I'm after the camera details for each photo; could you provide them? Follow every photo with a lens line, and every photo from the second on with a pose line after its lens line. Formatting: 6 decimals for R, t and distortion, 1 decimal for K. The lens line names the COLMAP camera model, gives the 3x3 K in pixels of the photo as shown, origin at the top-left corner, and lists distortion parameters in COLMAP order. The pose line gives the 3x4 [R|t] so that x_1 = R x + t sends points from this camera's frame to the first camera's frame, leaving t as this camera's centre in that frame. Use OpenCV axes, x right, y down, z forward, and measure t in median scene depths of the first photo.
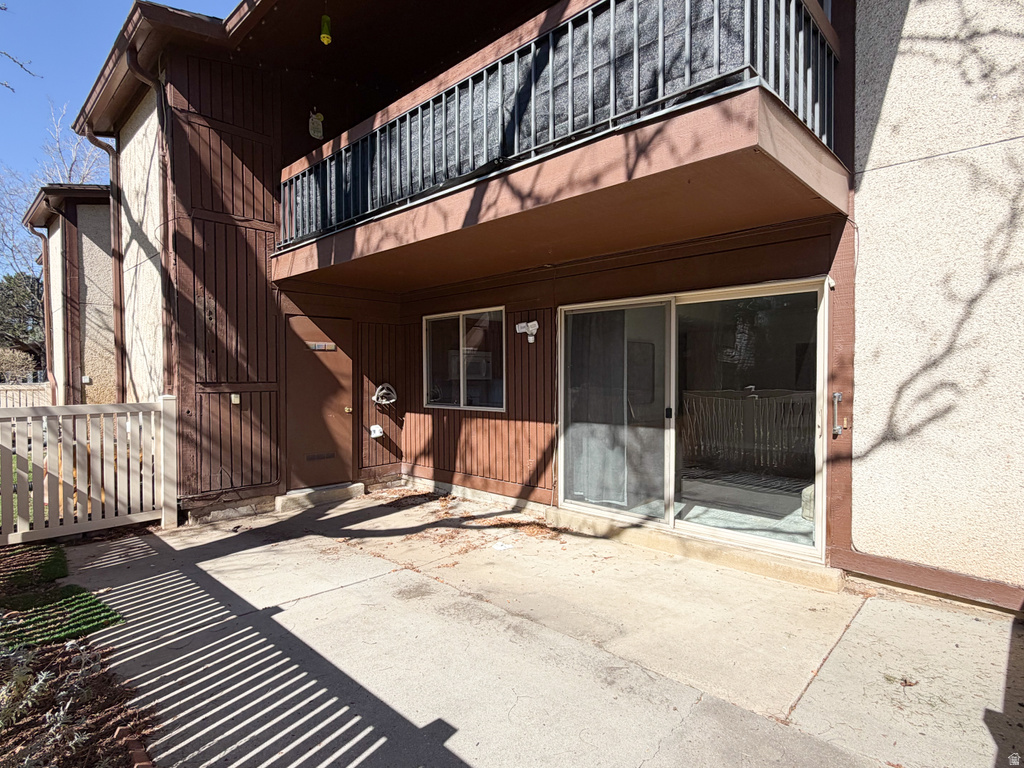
lens RADIAL K [[548.7, 0, 512.0], [0, 548.7, 384.0], [0, 0, 1]] dist [-0.000429, 0.001669]
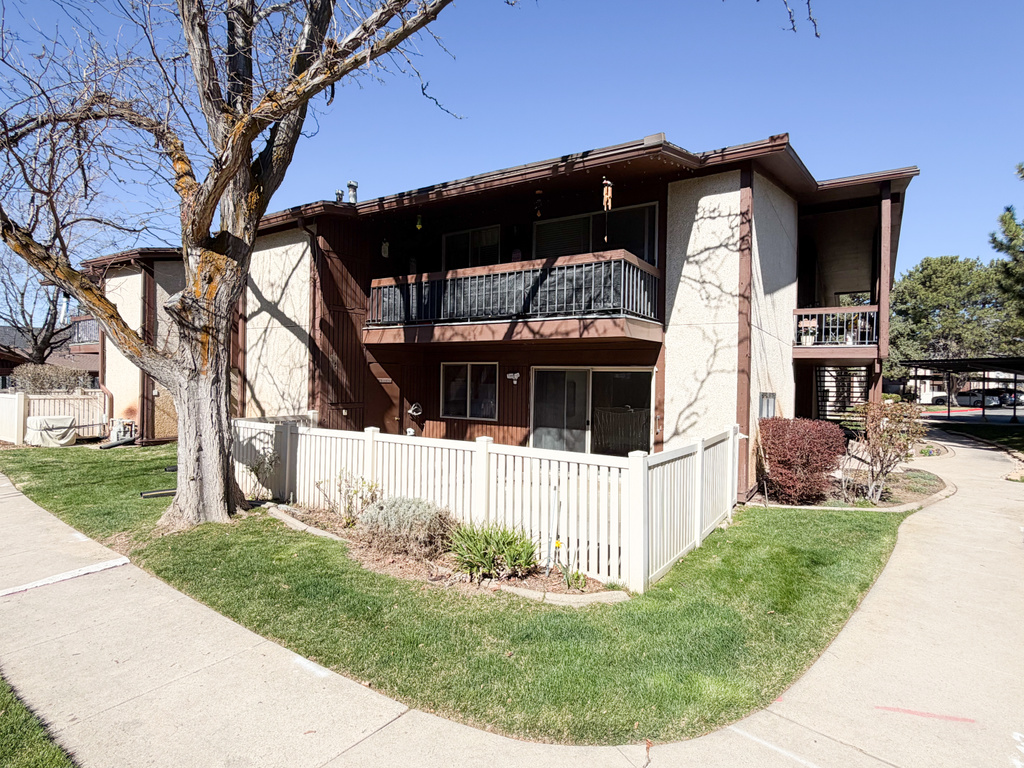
lens RADIAL K [[548.7, 0, 512.0], [0, 548.7, 384.0], [0, 0, 1]] dist [-0.000429, 0.001669]
pose [[0.982810, 0.019790, 0.183554, -0.408787], [-0.018231, 0.999782, -0.010179, -0.072746], [-0.183715, 0.006658, 0.982957, -1.066663]]
